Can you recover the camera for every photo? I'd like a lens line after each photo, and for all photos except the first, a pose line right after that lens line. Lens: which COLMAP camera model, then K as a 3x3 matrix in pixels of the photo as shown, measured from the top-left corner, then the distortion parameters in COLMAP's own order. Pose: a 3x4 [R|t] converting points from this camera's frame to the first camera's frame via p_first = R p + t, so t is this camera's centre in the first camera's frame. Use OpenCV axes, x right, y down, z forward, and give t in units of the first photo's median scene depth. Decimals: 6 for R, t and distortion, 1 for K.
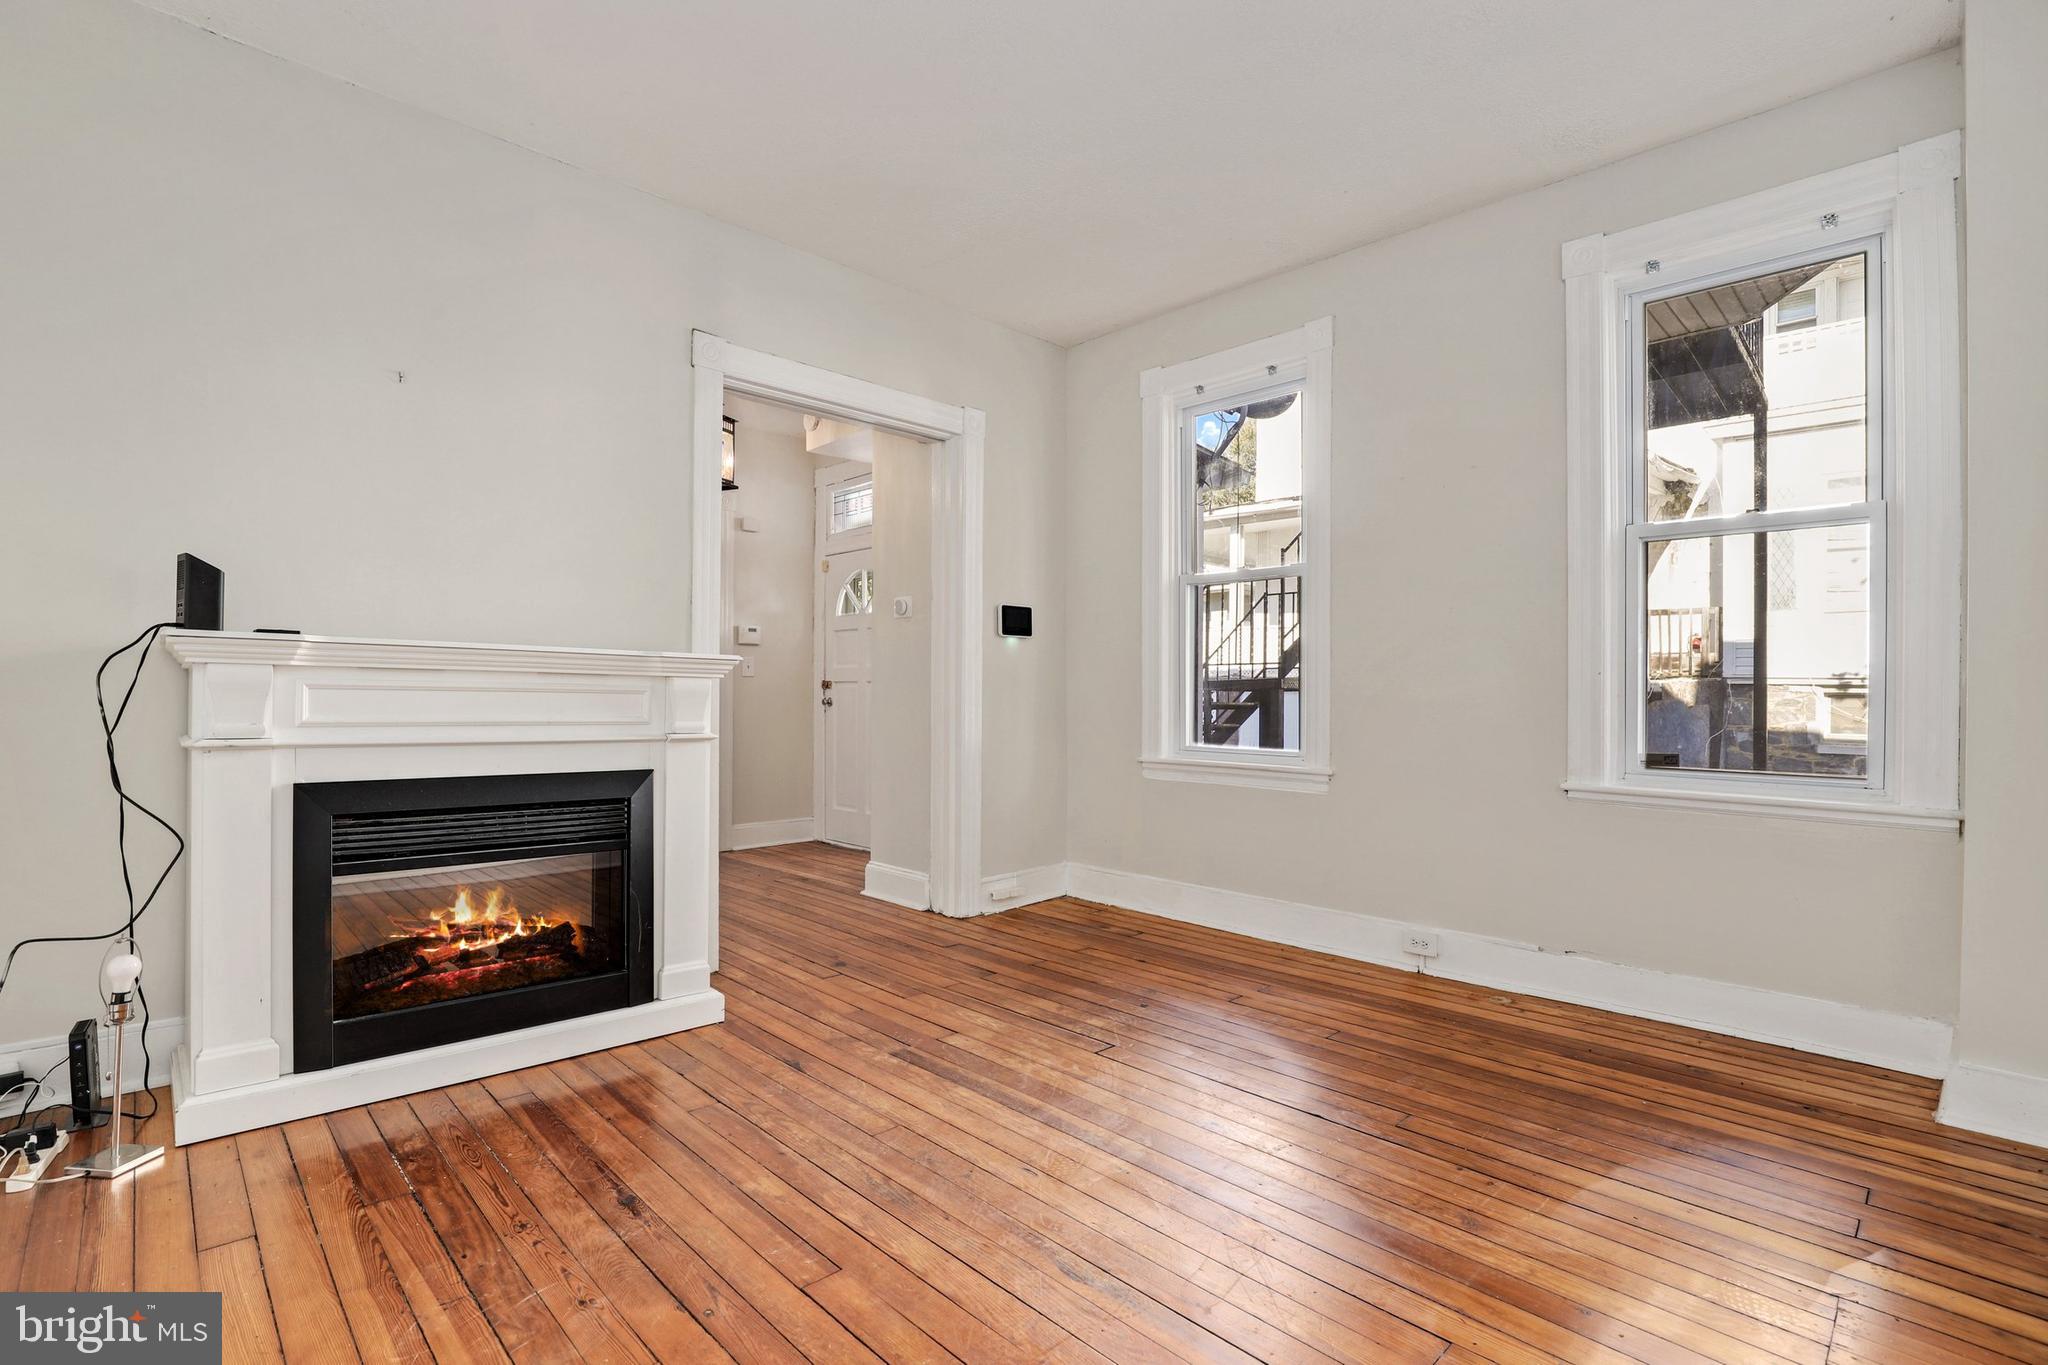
lens RADIAL K [[936.0, 0, 1025.9], [0, 936.0, 701.8], [0, 0, 1]] dist [-0.025843, 0.000586]
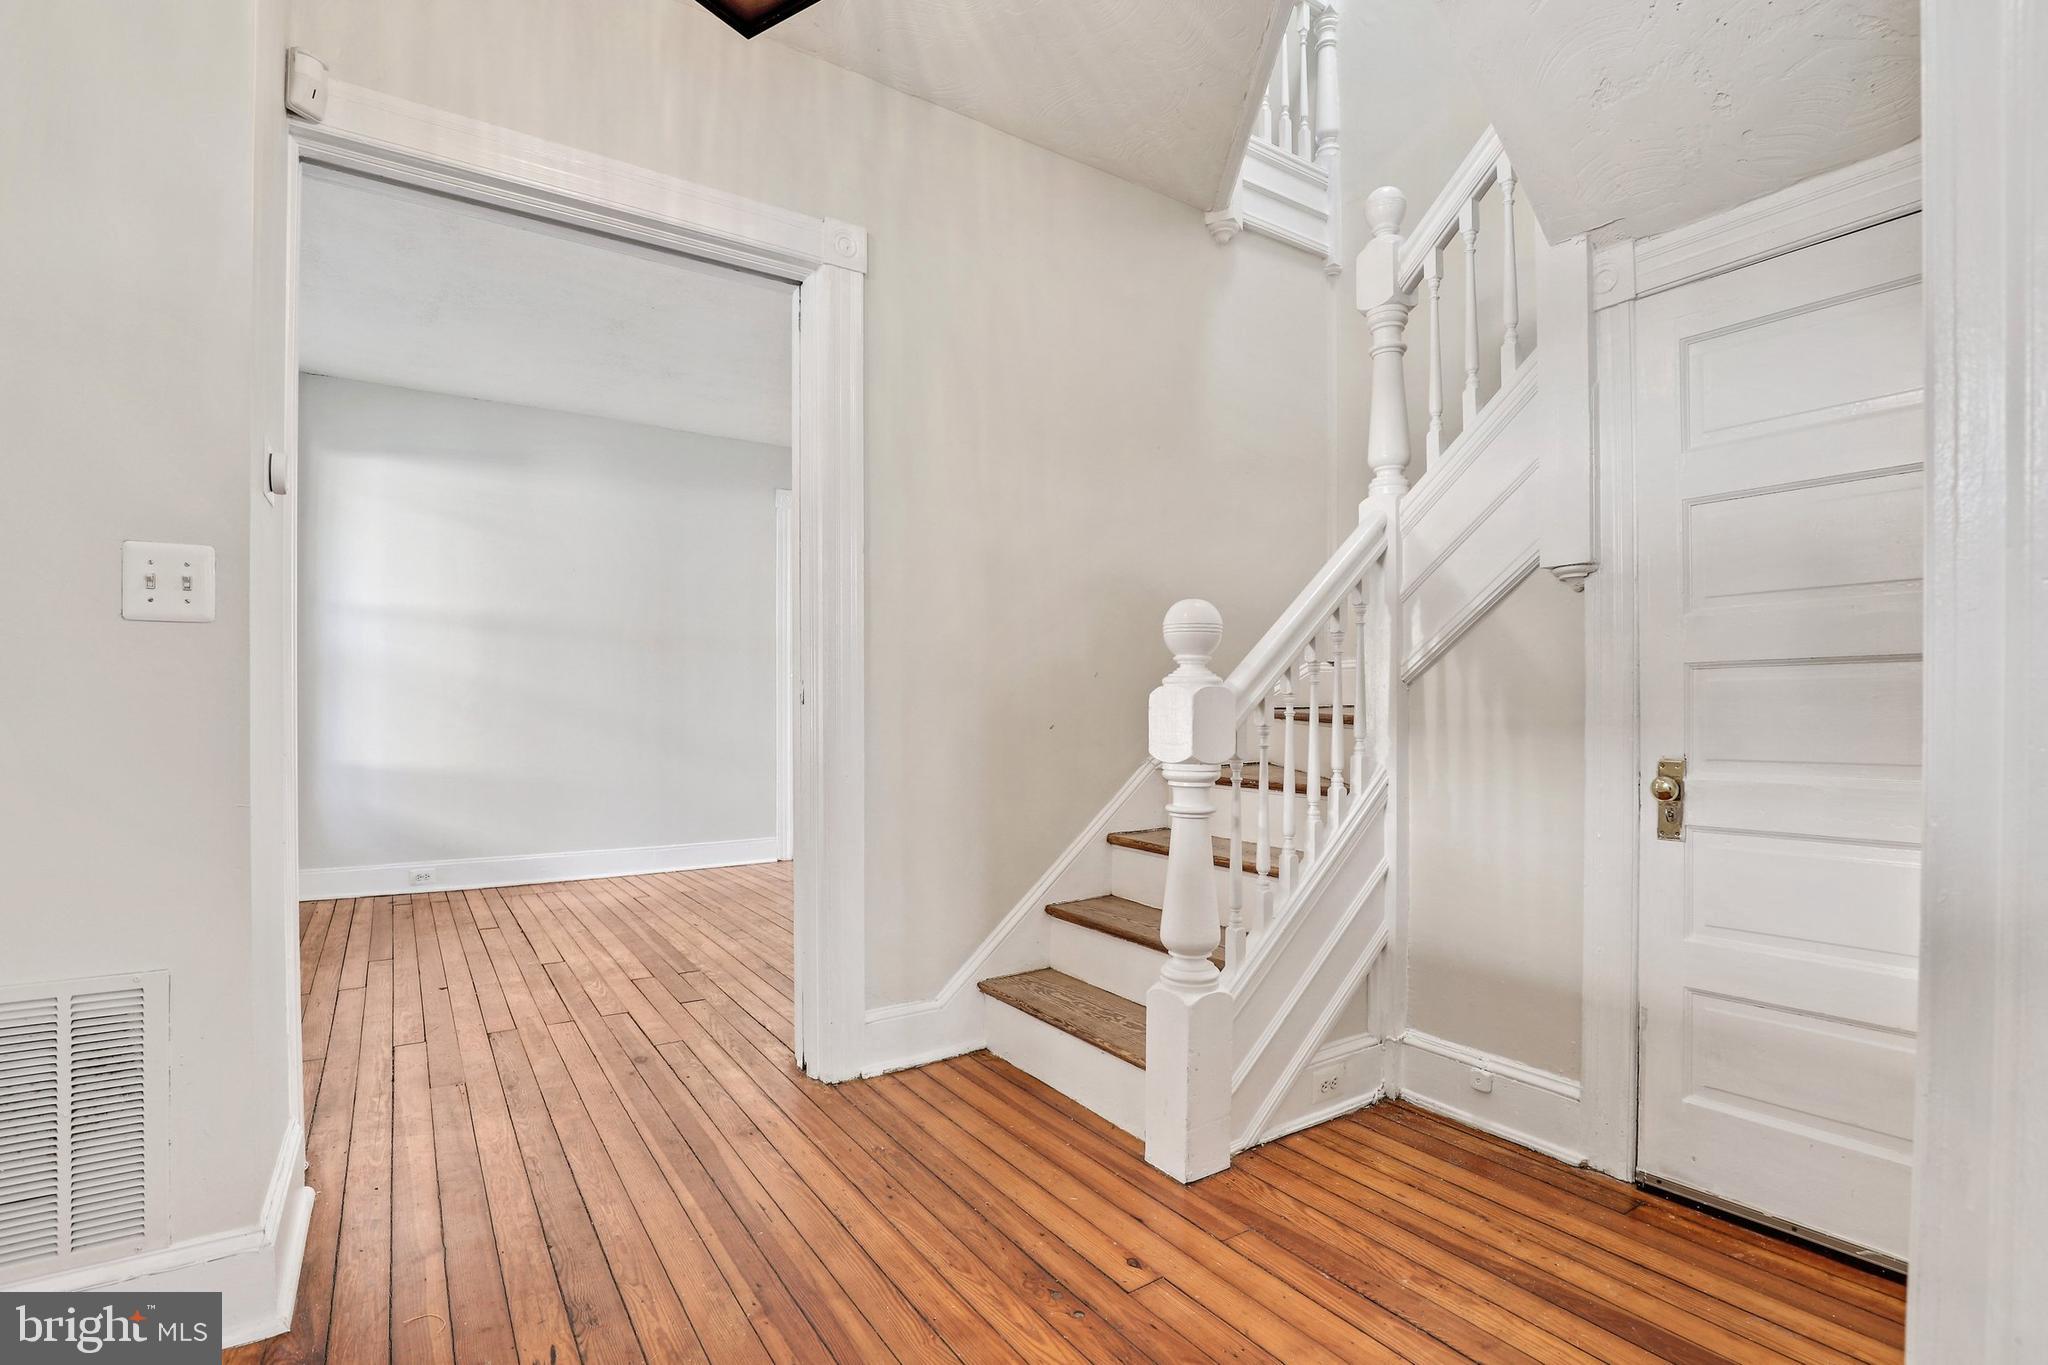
lens RADIAL K [[936.0, 0, 1025.9], [0, 936.0, 701.8], [0, 0, 1]] dist [-0.025843, 0.000586]
pose [[-0.984092, -0.007091, 0.177518, -0.785896], [-0.006882, 0.999975, 0.001794, -0.018815], [-0.177526, 0.000544, -0.984116, 2.072705]]
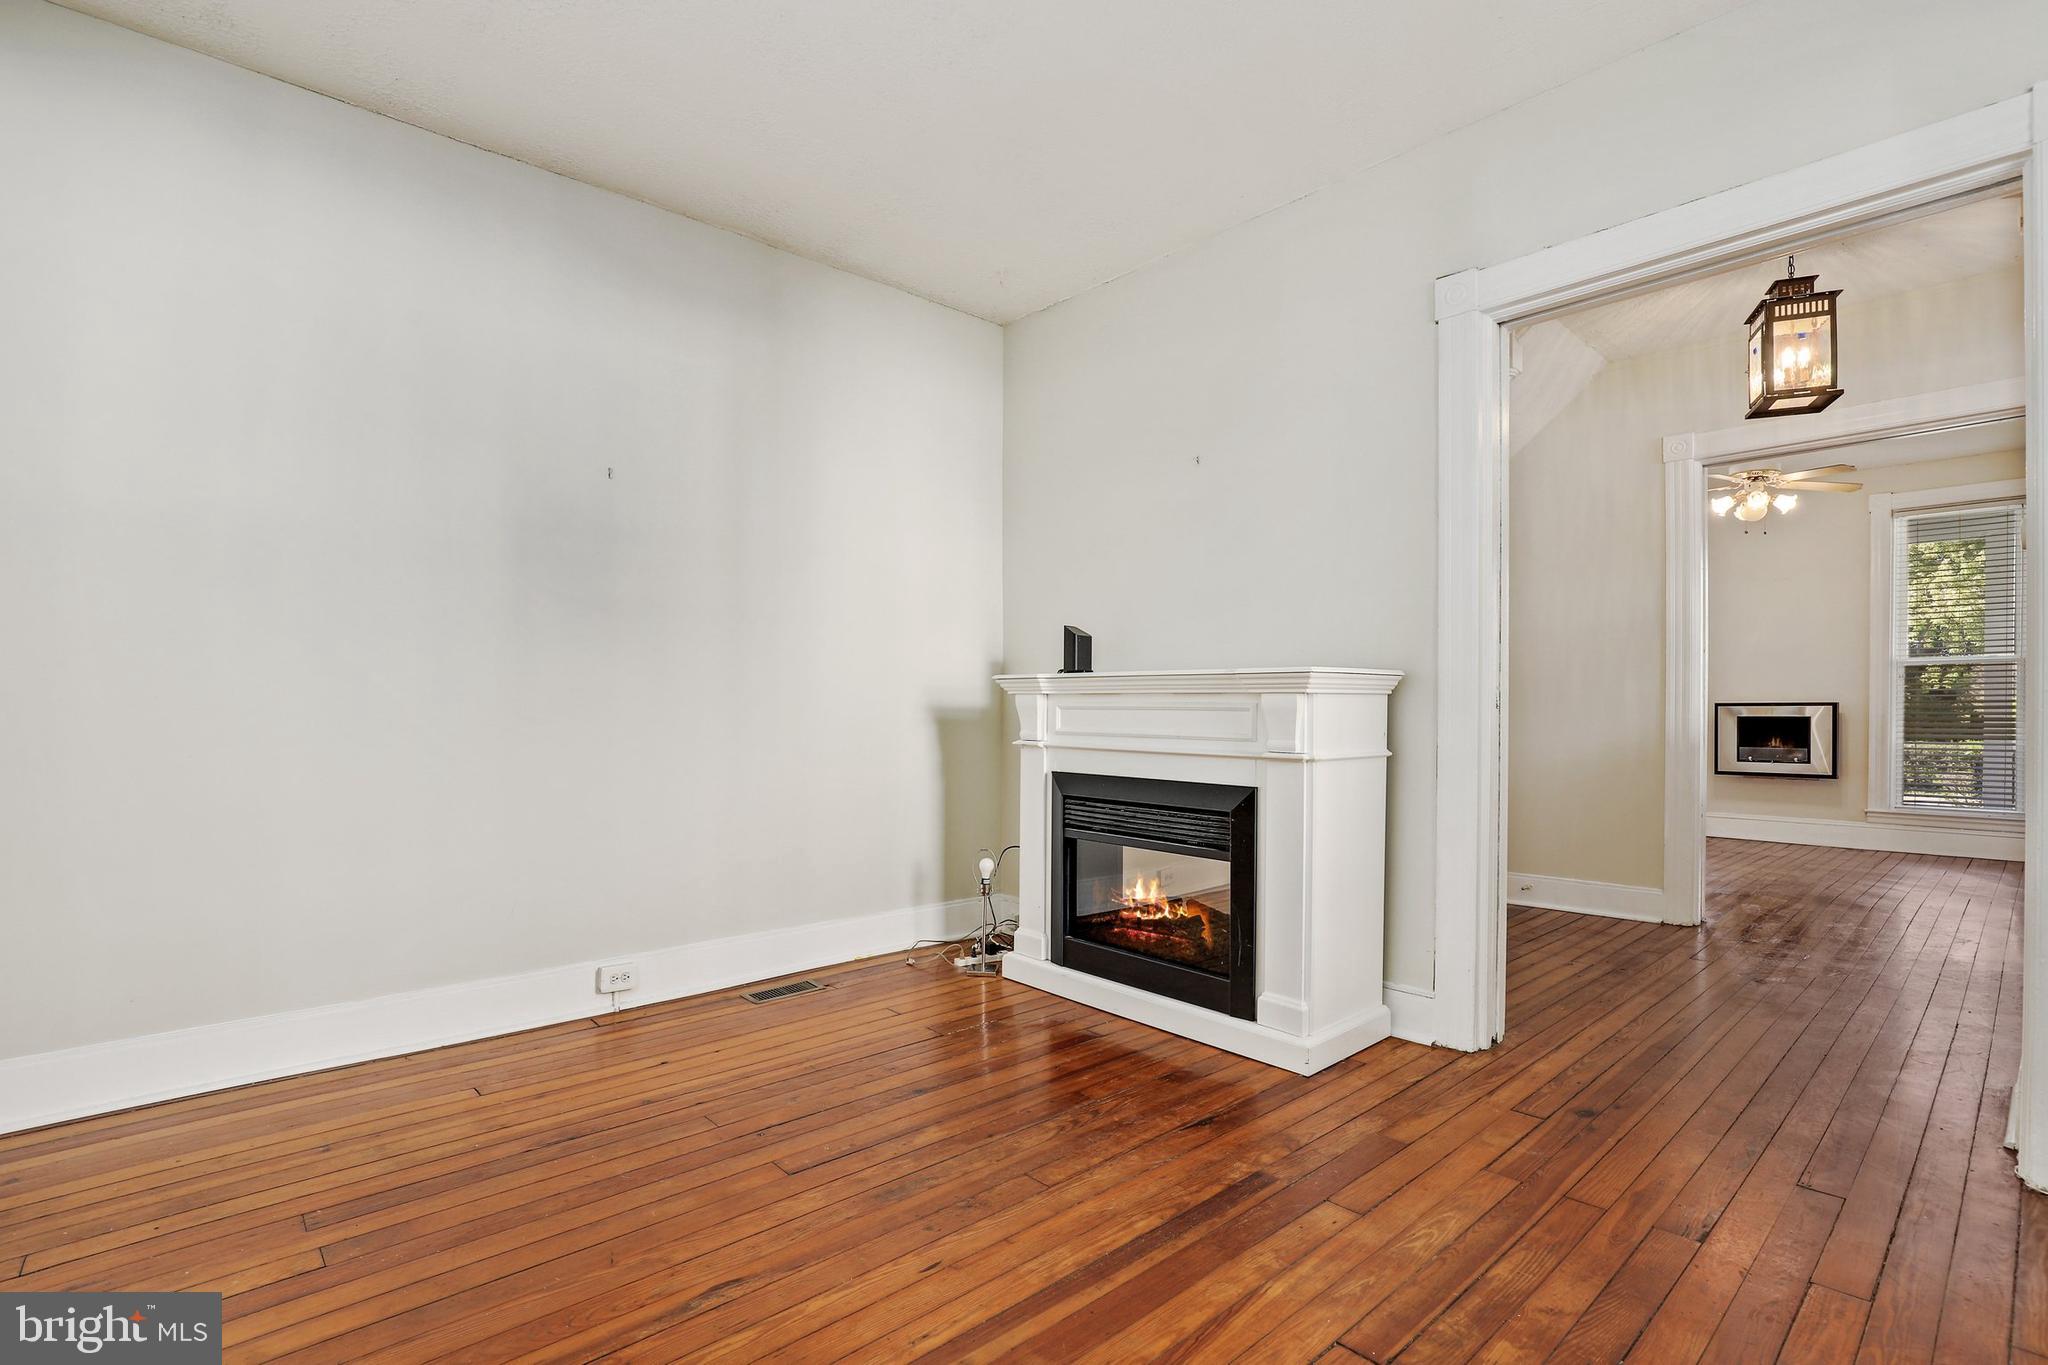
lens RADIAL K [[956.2, 0, 1025.6], [0, 956.2, 711.4], [0, 0, 1]] dist [-0.027039, 0.001154]
pose [[-0.041165, -0.009352, -0.999109, 0.599259], [-0.001331, 0.999956, -0.009305, 0.003133], [0.999151, 0.000947, -0.041175, 0.771756]]
